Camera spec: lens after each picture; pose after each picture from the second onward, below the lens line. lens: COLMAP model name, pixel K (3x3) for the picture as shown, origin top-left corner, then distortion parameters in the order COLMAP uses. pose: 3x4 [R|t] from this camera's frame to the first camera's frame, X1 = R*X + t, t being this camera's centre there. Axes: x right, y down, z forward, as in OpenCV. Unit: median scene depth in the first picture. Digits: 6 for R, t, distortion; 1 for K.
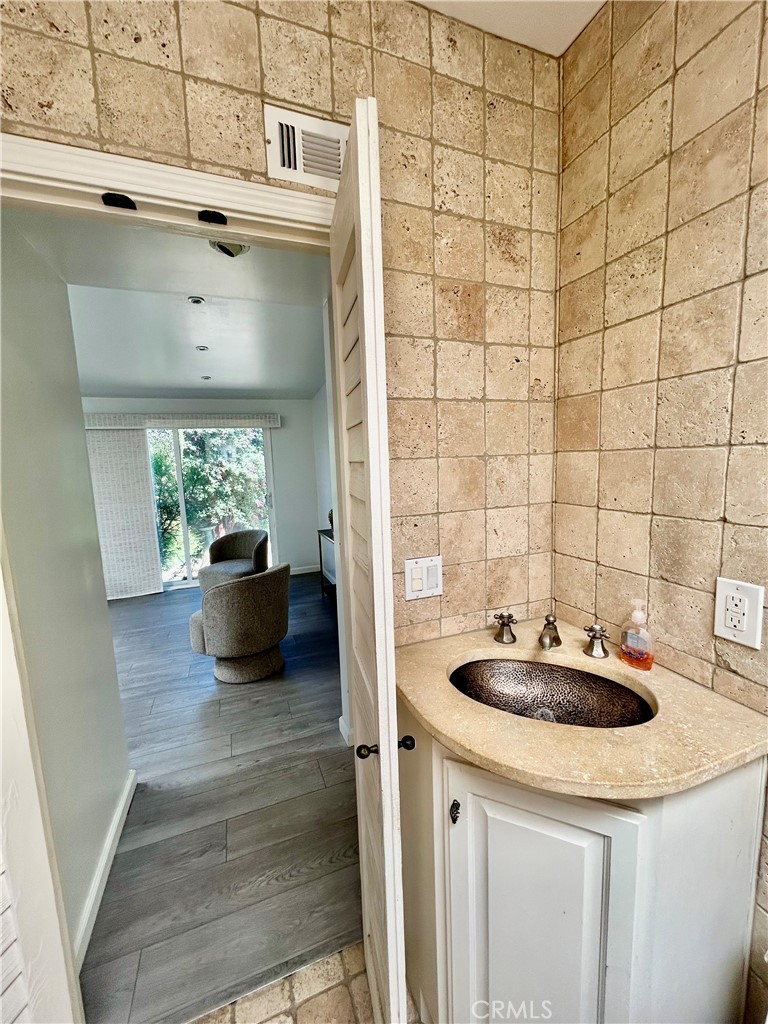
lens RADIAL K [[411.9, 0, 386.2], [0, 411.9, 512.8], [0, 0, 1]] dist [-0.002852, 0.001526]
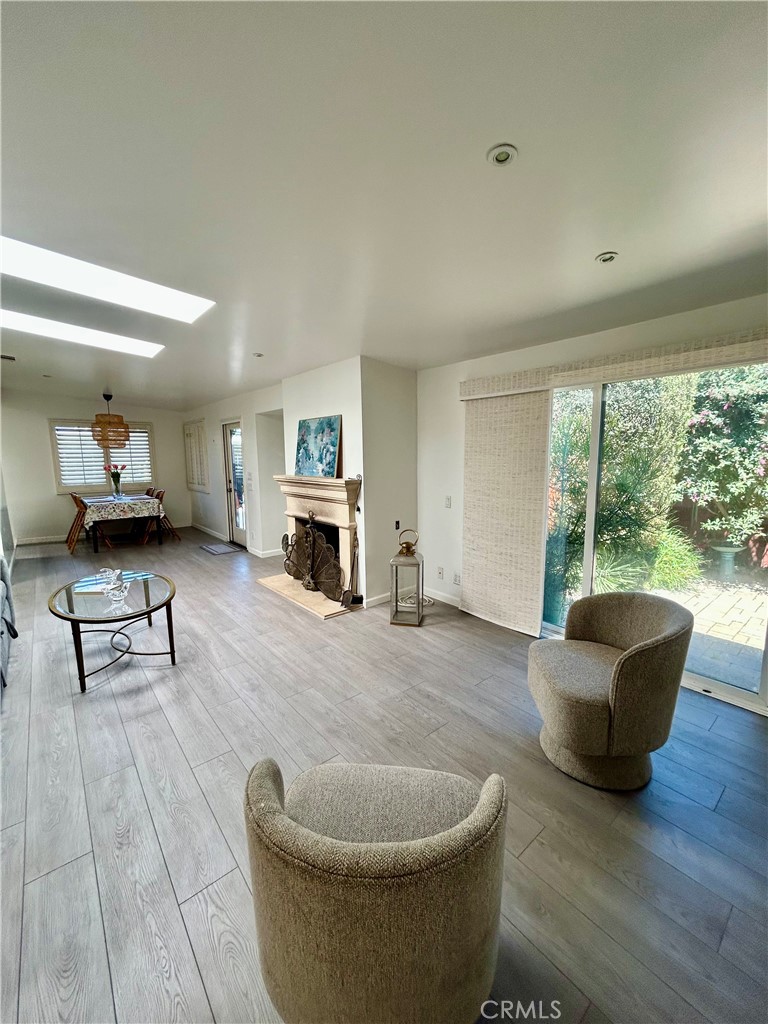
lens RADIAL K [[411.9, 0, 387.3], [0, 411.9, 514.9], [0, 0, 1]] dist [-0.002852, 0.001526]
pose [[0.329190, 0.175966, -0.927723, -0.023146], [-0.129575, 0.981607, 0.140208, -0.039393], [0.935331, 0.074055, 0.345936, 0.318056]]
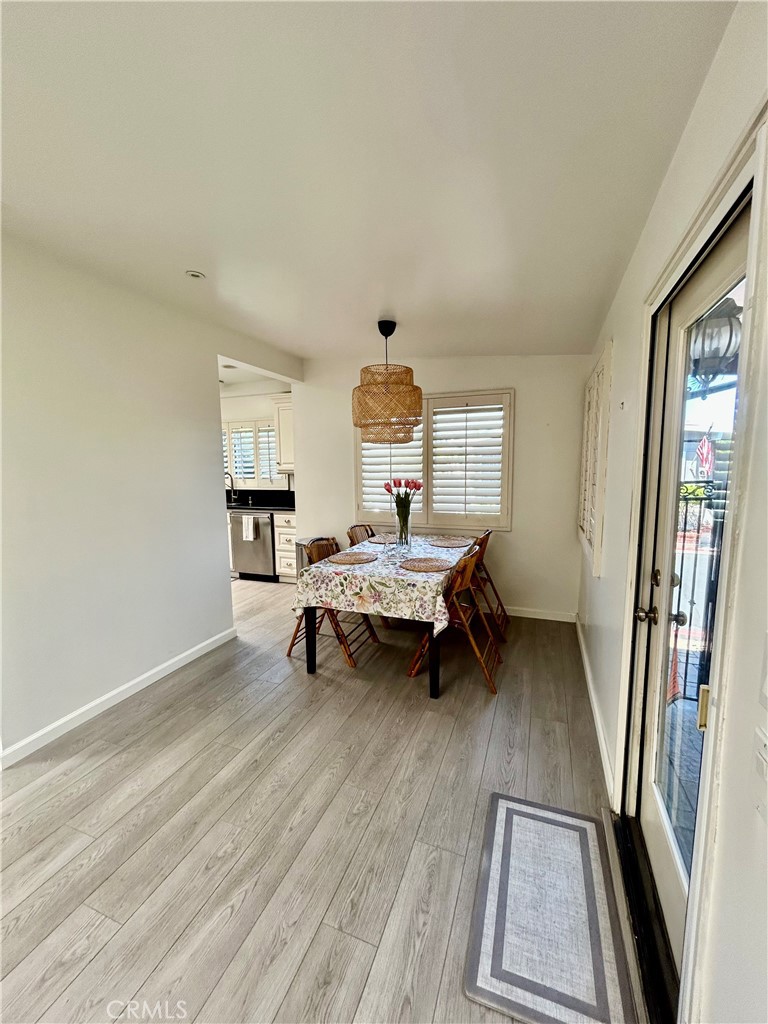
lens RADIAL K [[411.9, 0, 387.9], [0, 411.9, 509.7], [0, 0, 1]] dist [-0.002852, 0.001526]
pose [[-0.667582, 0.138381, -0.731564, -0.708652], [-0.058268, 0.969852, 0.236627, -0.013752], [0.742253, 0.200594, -0.639392, 0.327073]]
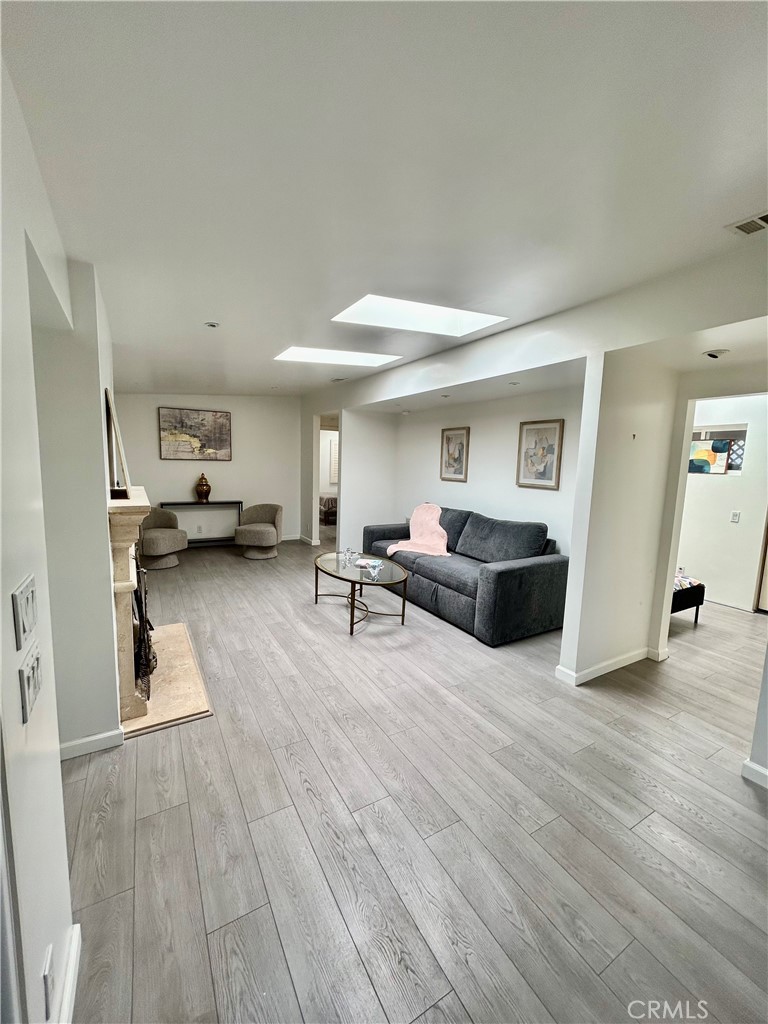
lens RADIAL K [[411.9, 0, 383.0], [0, 411.9, 512.1], [0, 0, 1]] dist [-0.002852, 0.001526]
pose [[-0.165059, -0.086723, 0.982464, -0.916256], [0.107857, 0.988565, 0.105383, 0.001111], [-0.980369, 0.123360, -0.153817, 0.260338]]
